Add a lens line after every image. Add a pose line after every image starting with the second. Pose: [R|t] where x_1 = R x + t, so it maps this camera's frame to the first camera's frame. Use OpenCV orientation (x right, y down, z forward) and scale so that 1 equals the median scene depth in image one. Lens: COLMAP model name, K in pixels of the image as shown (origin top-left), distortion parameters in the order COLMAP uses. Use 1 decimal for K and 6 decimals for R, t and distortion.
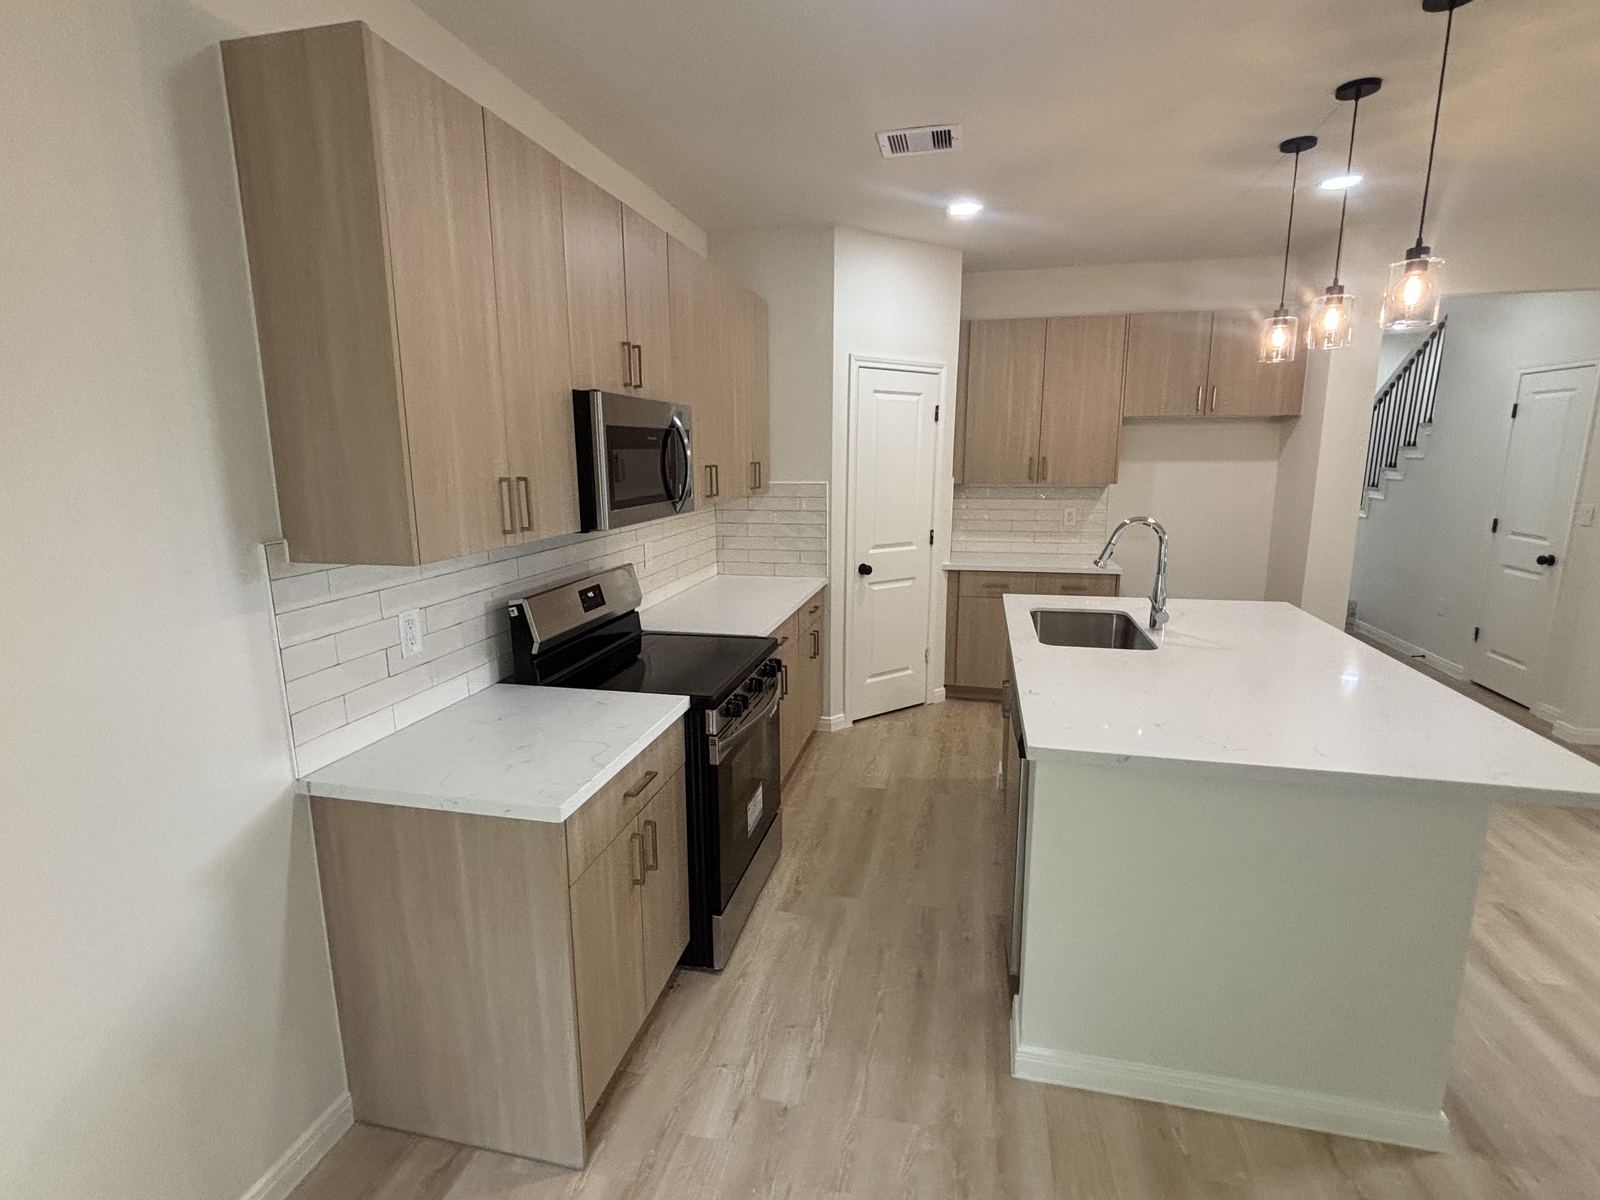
lens RADIAL K [[770.4, 0, 800.0], [0, 770.4, 600.0], [0, 0, 1]] dist [0.000685, -0.000157]
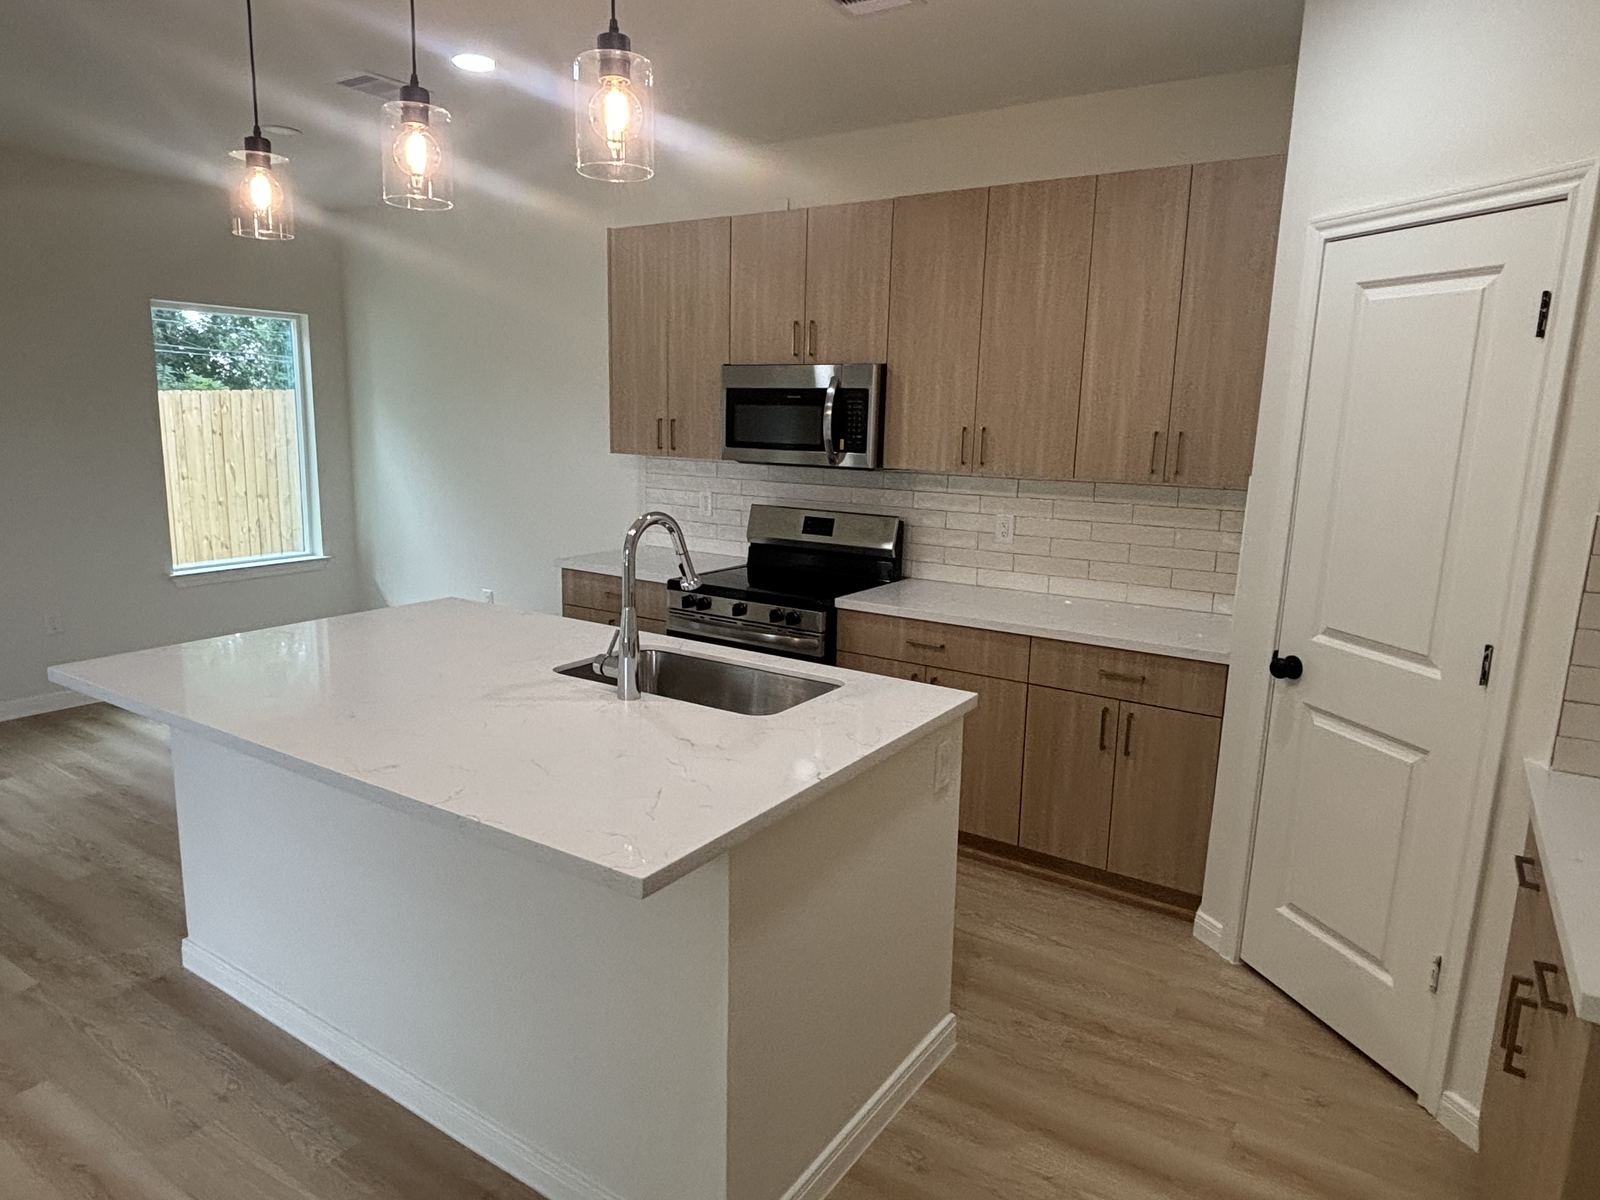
lens RADIAL K [[996.5, 0, 798.8], [0, 996.5, 594.0], [0, 0, 1]] dist [0.002561, -0.001624]
pose [[-0.354003, 0.165554, -0.920475, 0.733575], [-0.198199, 0.948573, 0.246833, -0.171026], [0.914002, 0.269817, -0.302985, 0.879549]]
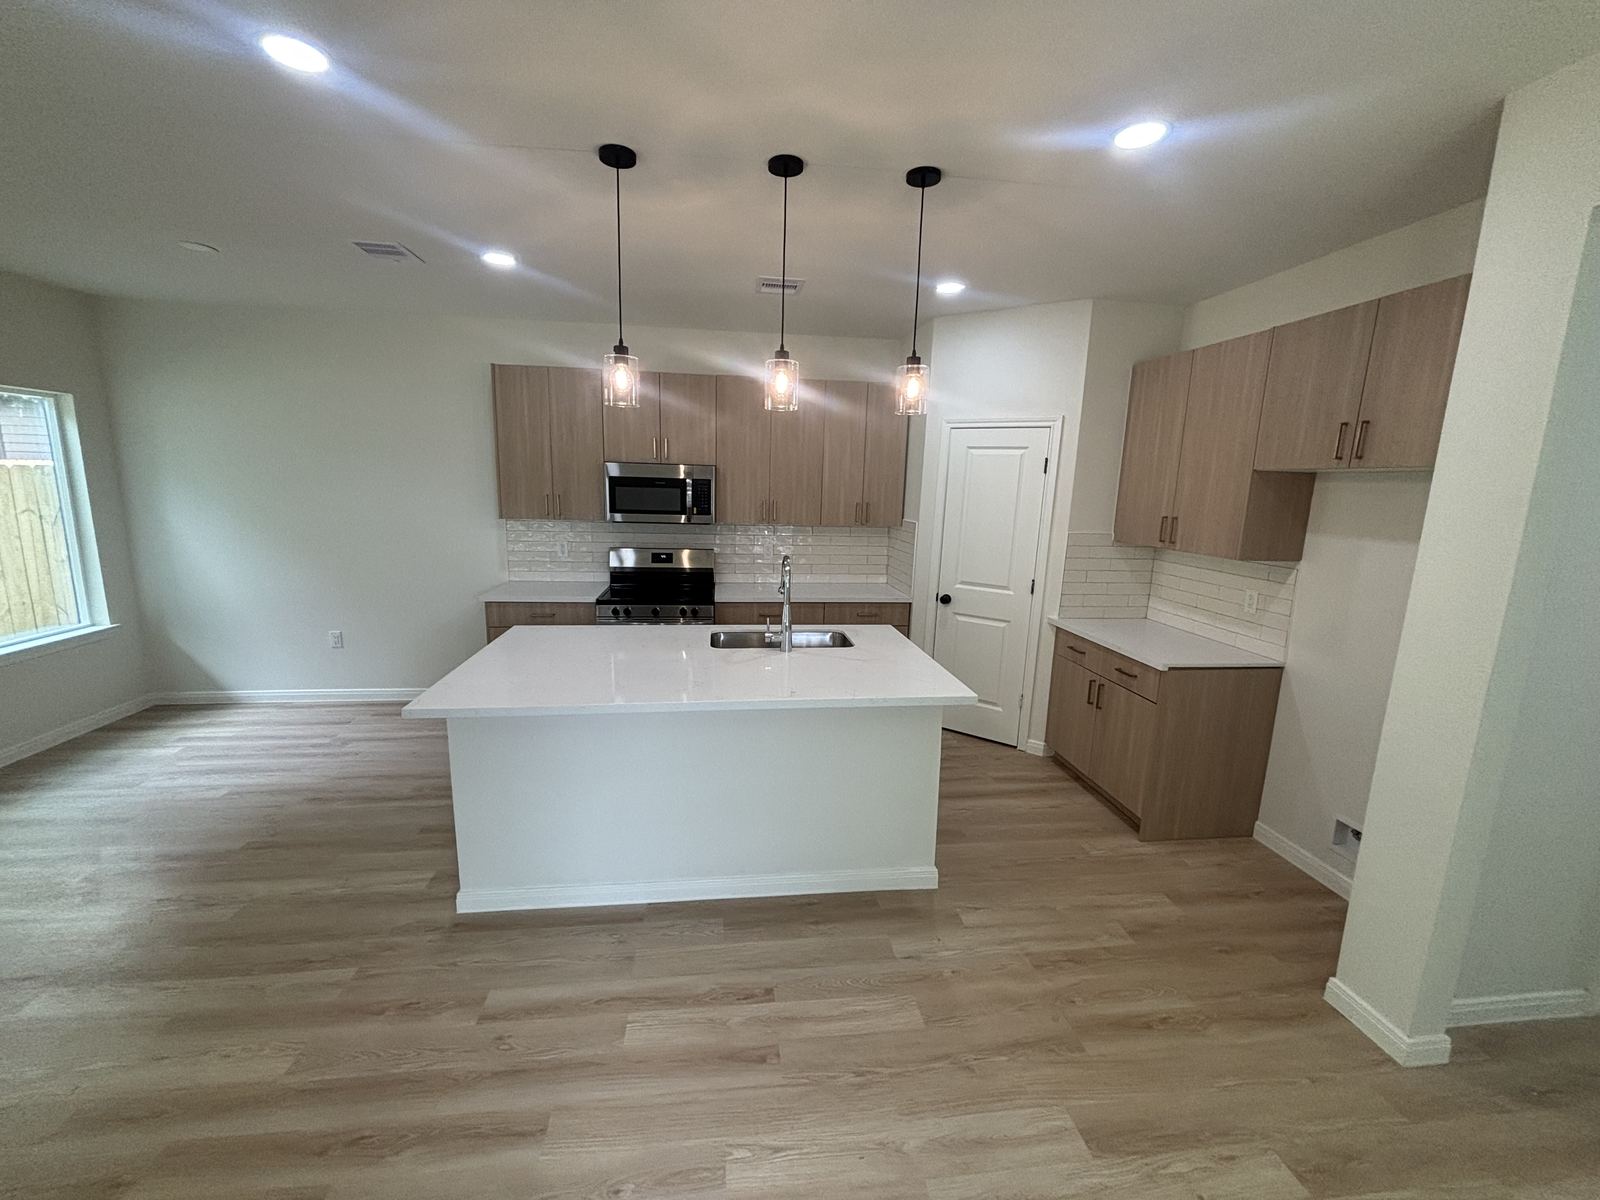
lens RADIAL K [[658.8, 0, 800.0], [0, 658.8, 600.0], [0, 0, 1]] dist [0.000099, -0.000109]
pose [[0.347867, 0.183806, -0.919350, 0.906533], [-0.206896, 0.971469, 0.115940, -0.106562], [0.914430, 0.149878, 0.375970, 0.413916]]
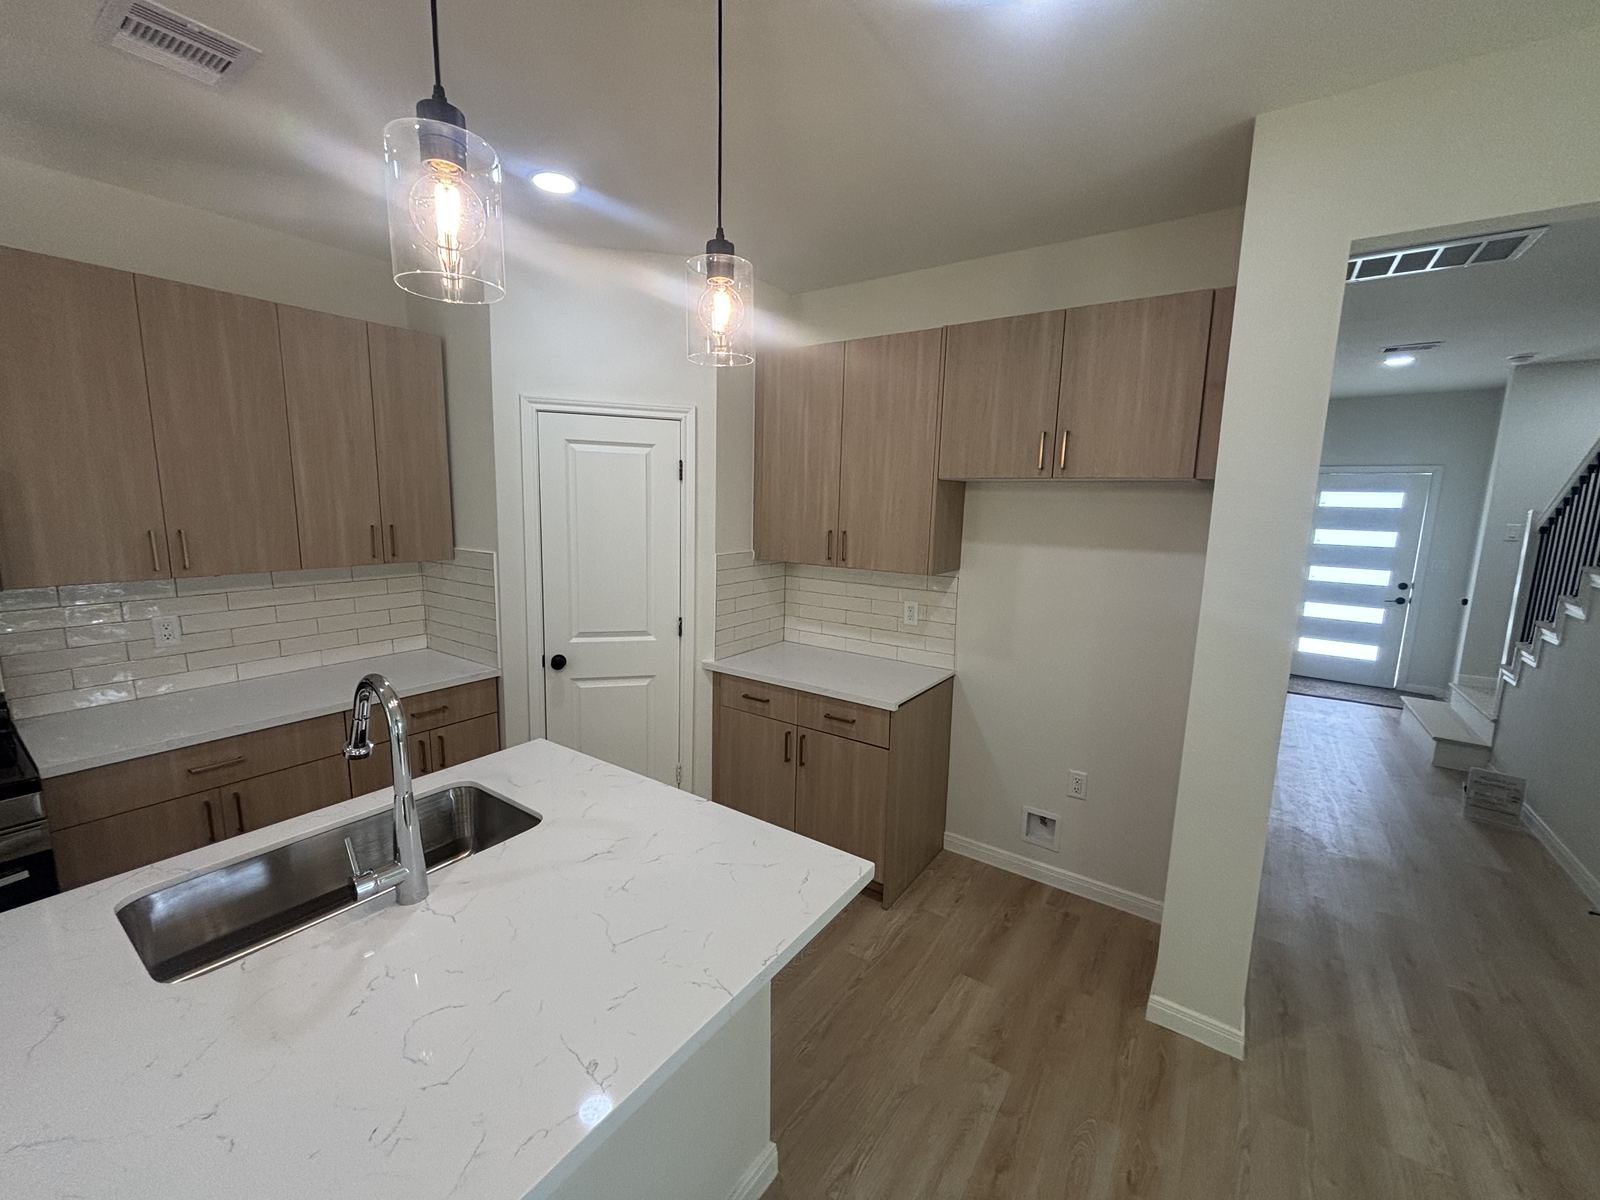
lens RADIAL K [[643.1, 0, 795.6], [0, 643.1, 596.9], [0, 0, 1]] dist [0.000577, -0.000288]
pose [[0.925681, 0.081228, -0.369481, 0.542208], [-0.096736, 0.995030, -0.023606, -0.112861], [0.365728, 0.057593, 0.928938, 0.455404]]
